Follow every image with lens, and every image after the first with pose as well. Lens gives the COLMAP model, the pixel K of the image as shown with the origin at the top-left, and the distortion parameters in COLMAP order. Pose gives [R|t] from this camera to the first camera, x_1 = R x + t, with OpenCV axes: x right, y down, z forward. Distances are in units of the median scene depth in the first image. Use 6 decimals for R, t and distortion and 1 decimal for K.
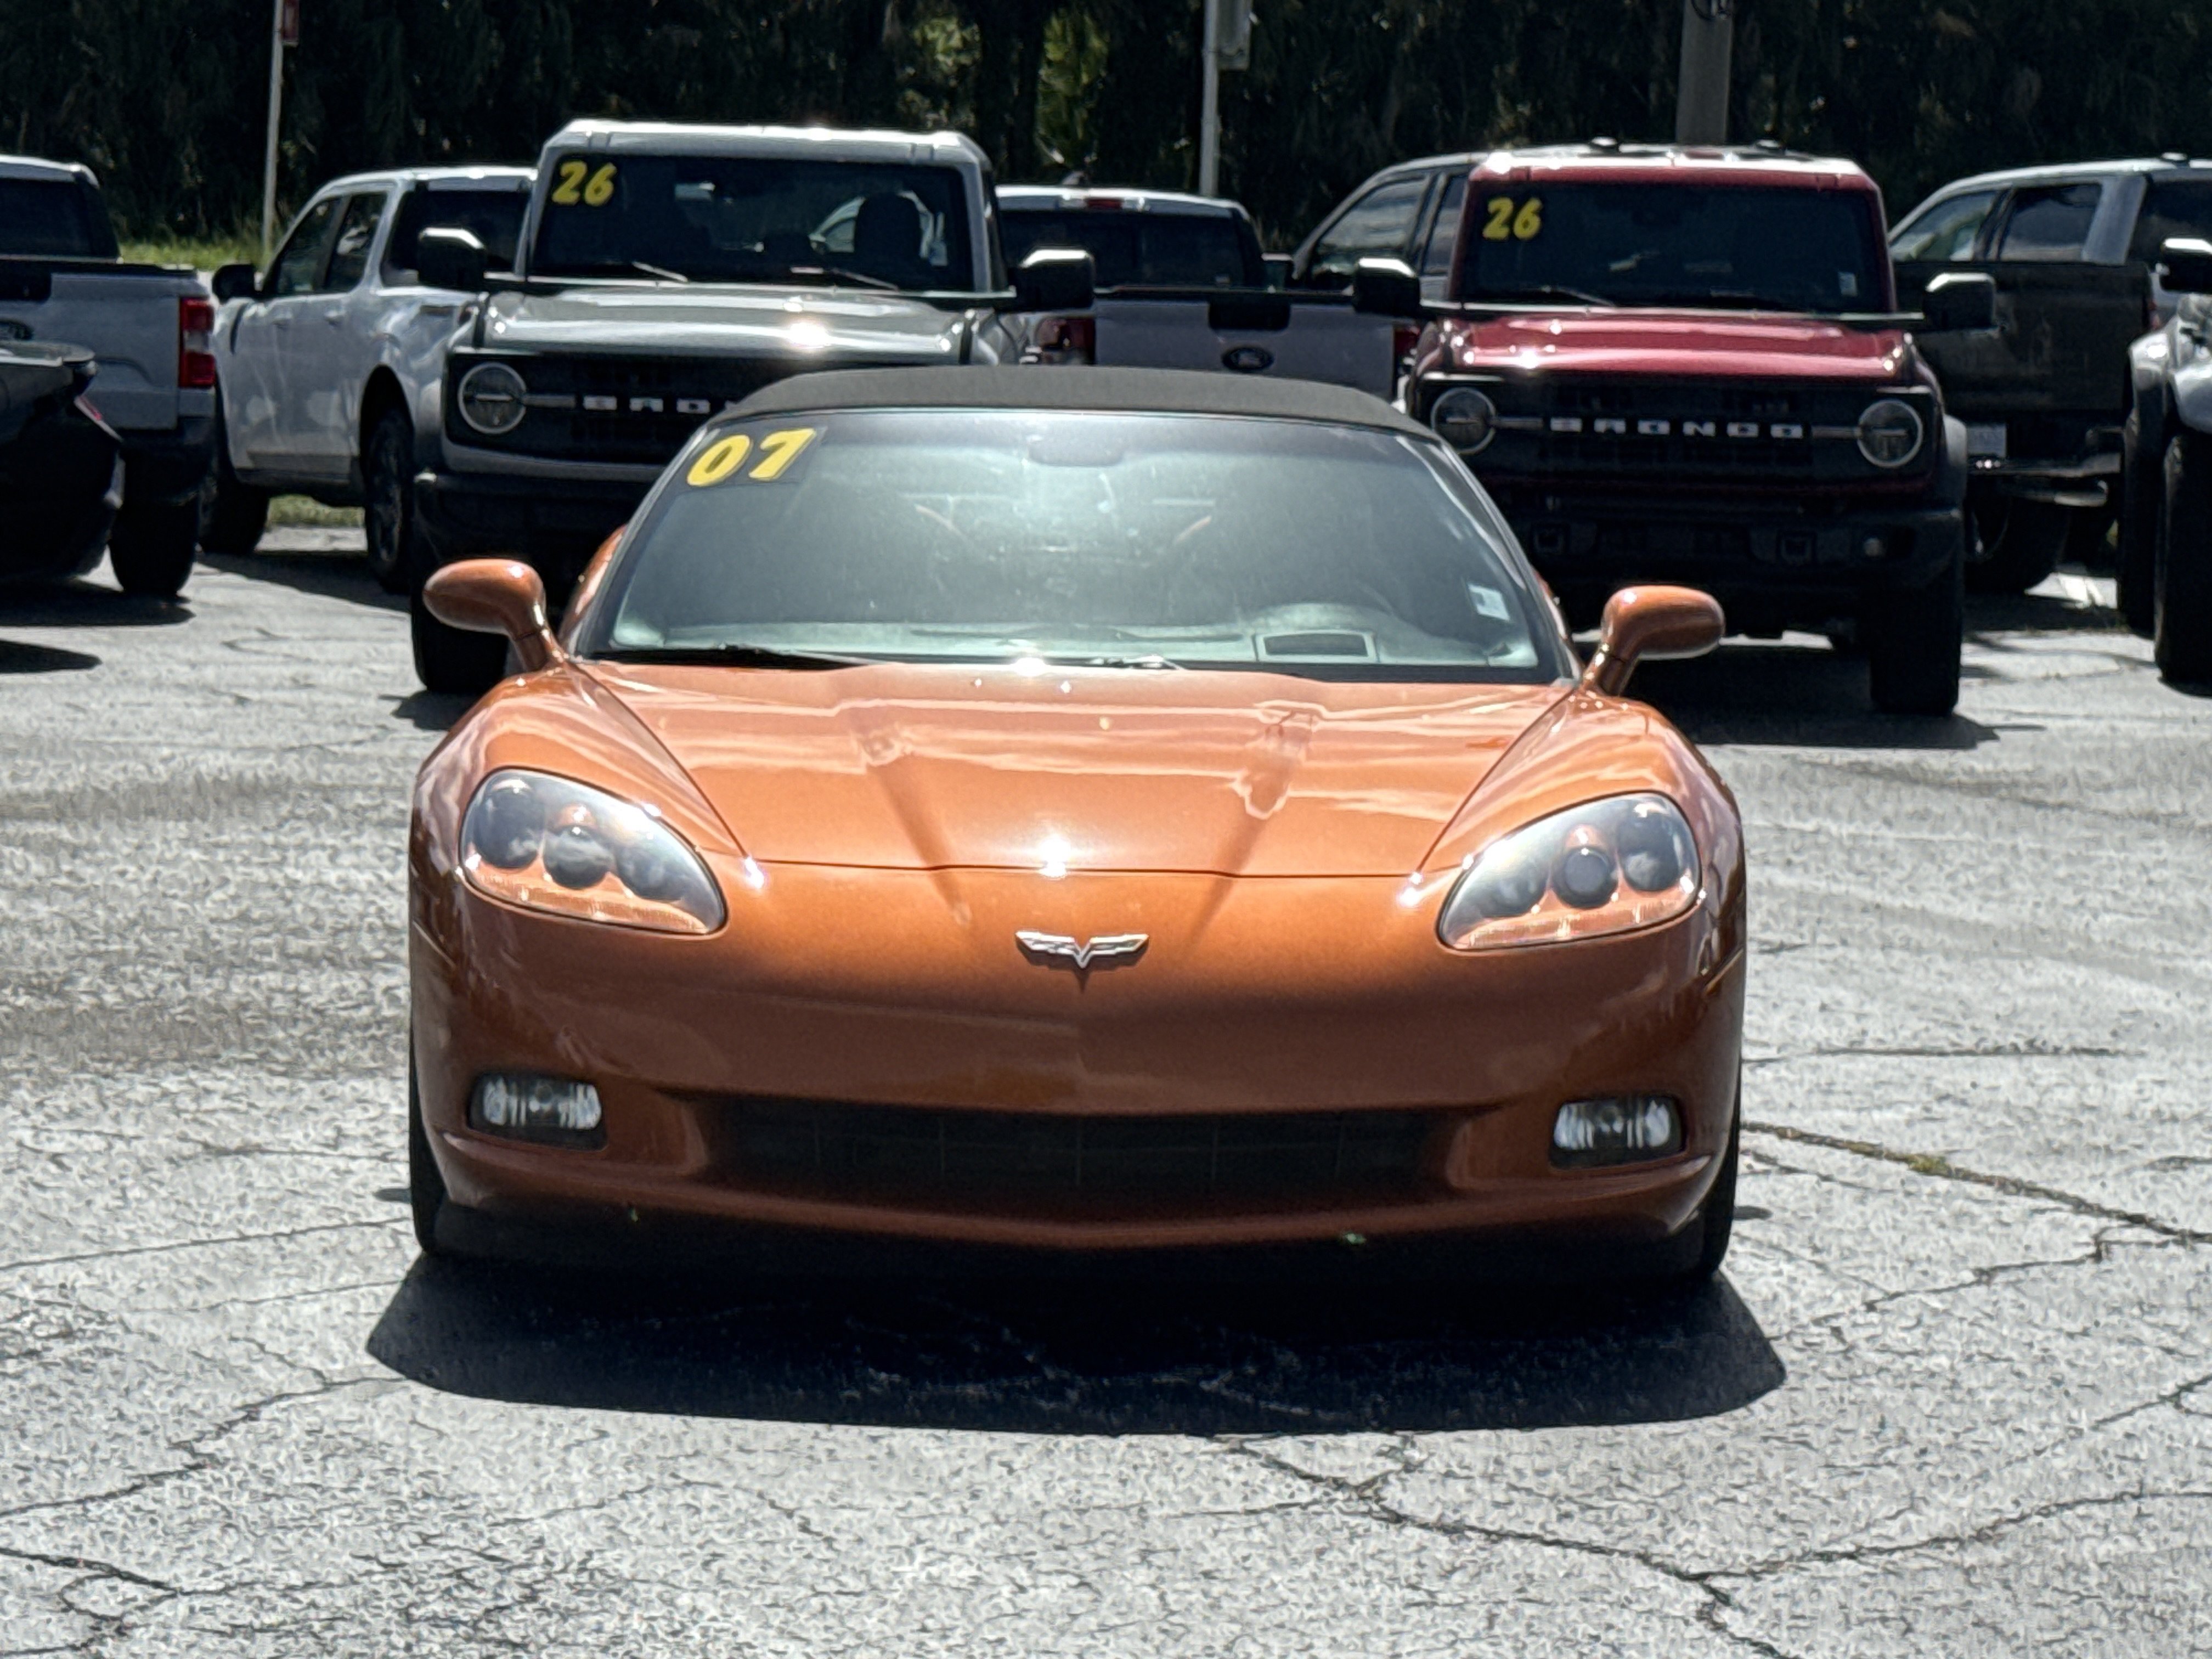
lens RADIAL K [[5077.4, 0, 1106.0], [0, 5077.4, 829.5], [0, 0, 1]] dist [0.118748, -0.189031]
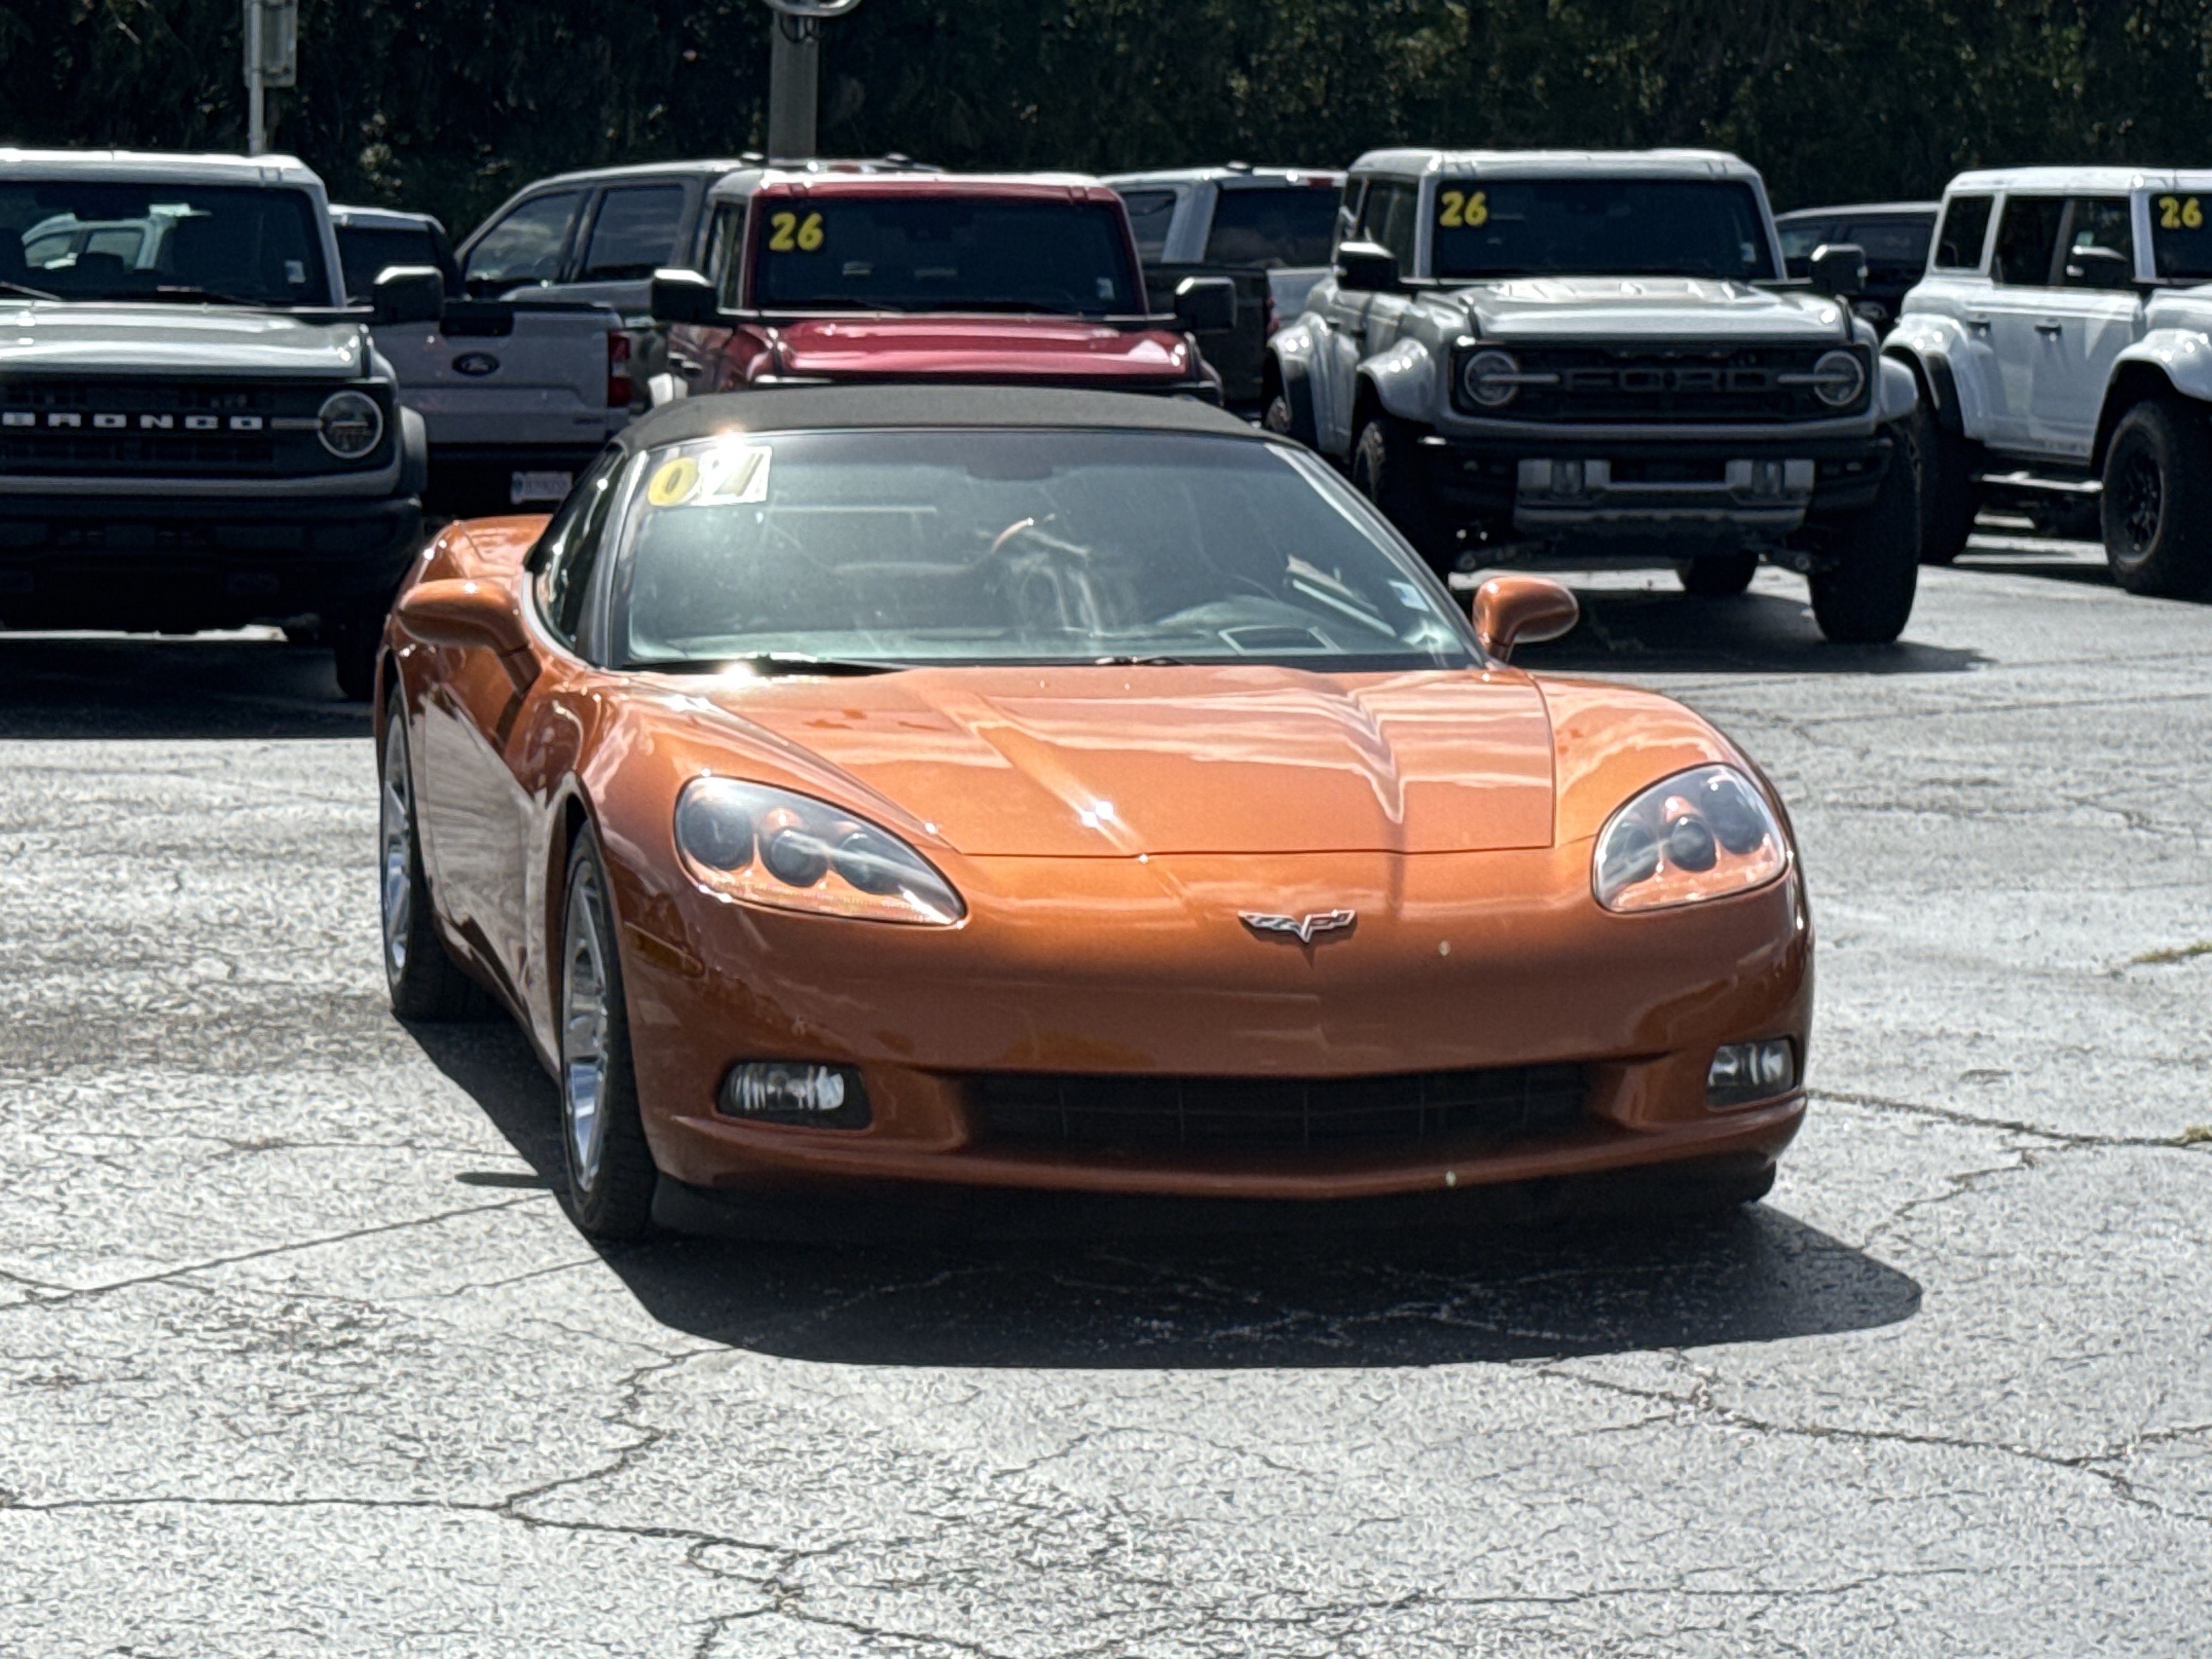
lens RADIAL K [[4709.6, 0, 1106.0], [0, 4709.6, 829.5], [0, 0, 1]] dist [0.068401, 0.434462]
pose [[0.984843, -0.035054, 0.169870, -0.218085], [0.033795, 0.999376, 0.010304, -0.008867], [-0.170125, -0.004407, 0.985413, 0.006591]]
